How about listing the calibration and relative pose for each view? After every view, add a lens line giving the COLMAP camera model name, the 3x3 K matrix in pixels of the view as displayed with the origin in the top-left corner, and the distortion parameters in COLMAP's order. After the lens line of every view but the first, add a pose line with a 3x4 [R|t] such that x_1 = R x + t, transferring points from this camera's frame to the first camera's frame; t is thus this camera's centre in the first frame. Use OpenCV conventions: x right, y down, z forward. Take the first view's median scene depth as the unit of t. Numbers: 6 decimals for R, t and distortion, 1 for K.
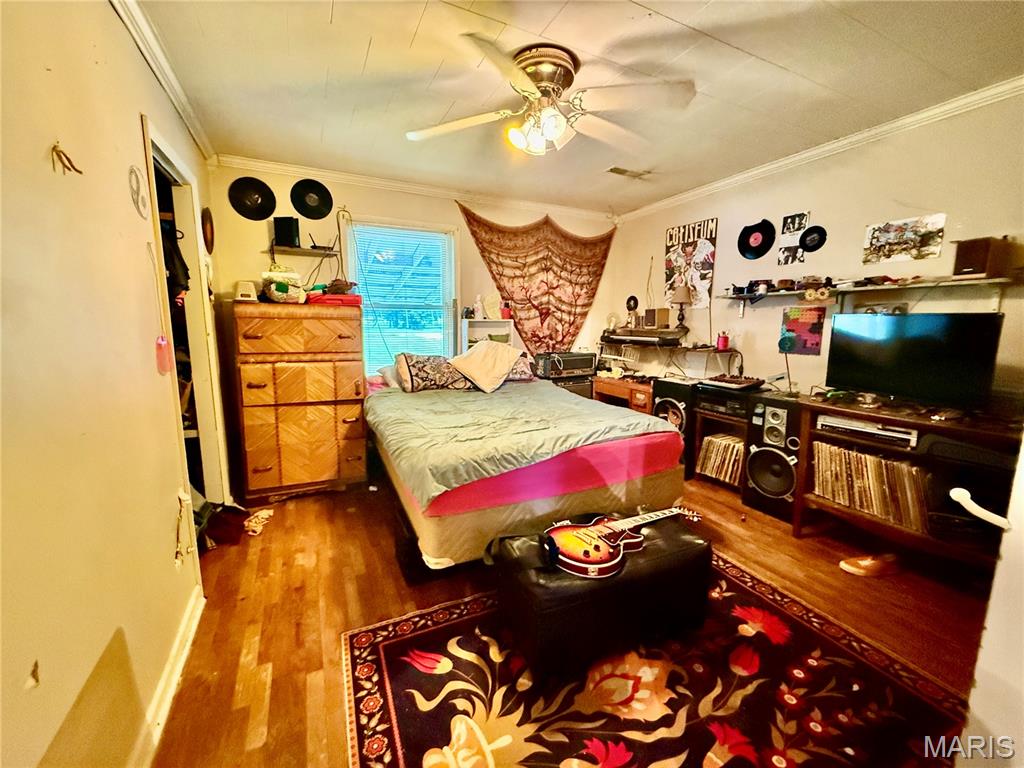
lens RADIAL K [[408.5, 0, 509.0], [0, 408.5, 385.1], [0, 0, 1]] dist [-0.000267, -0.000789]
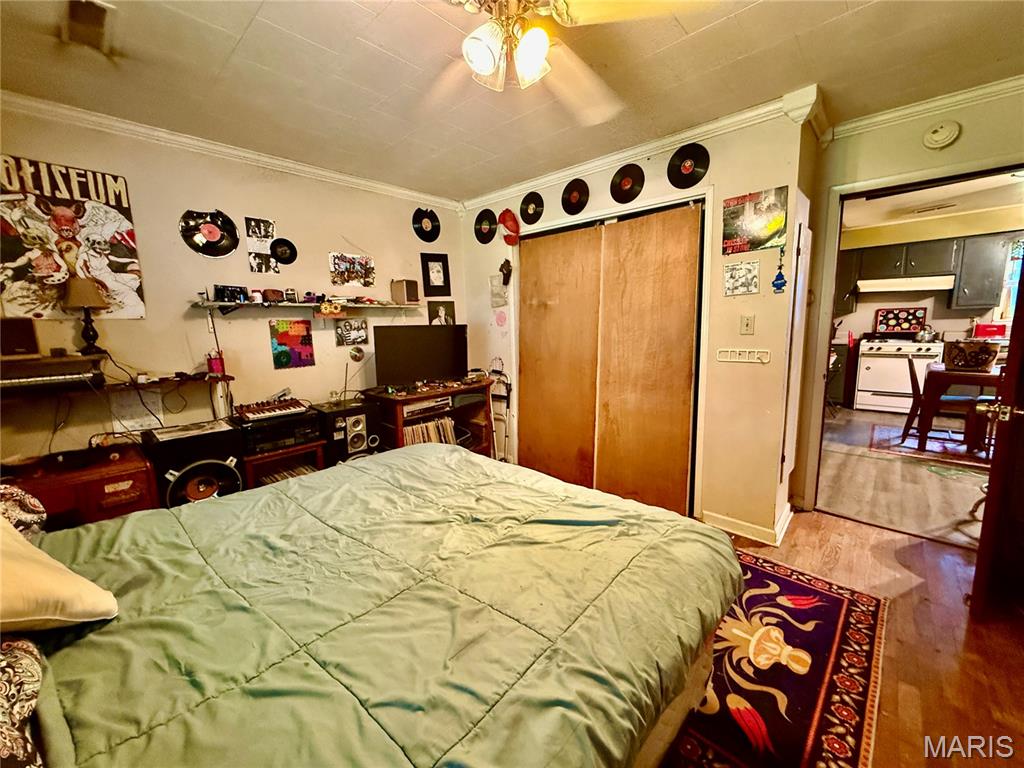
lens RADIAL K [[408.5, 0, 509.0], [0, 408.5, 385.1], [0, 0, 1]] dist [-0.000267, -0.000789]
pose [[-0.358696, -0.128261, 0.924601, -0.396954], [0.171807, 0.964522, 0.200451, -0.145755], [-0.917507, 0.230753, -0.323934, 0.870337]]
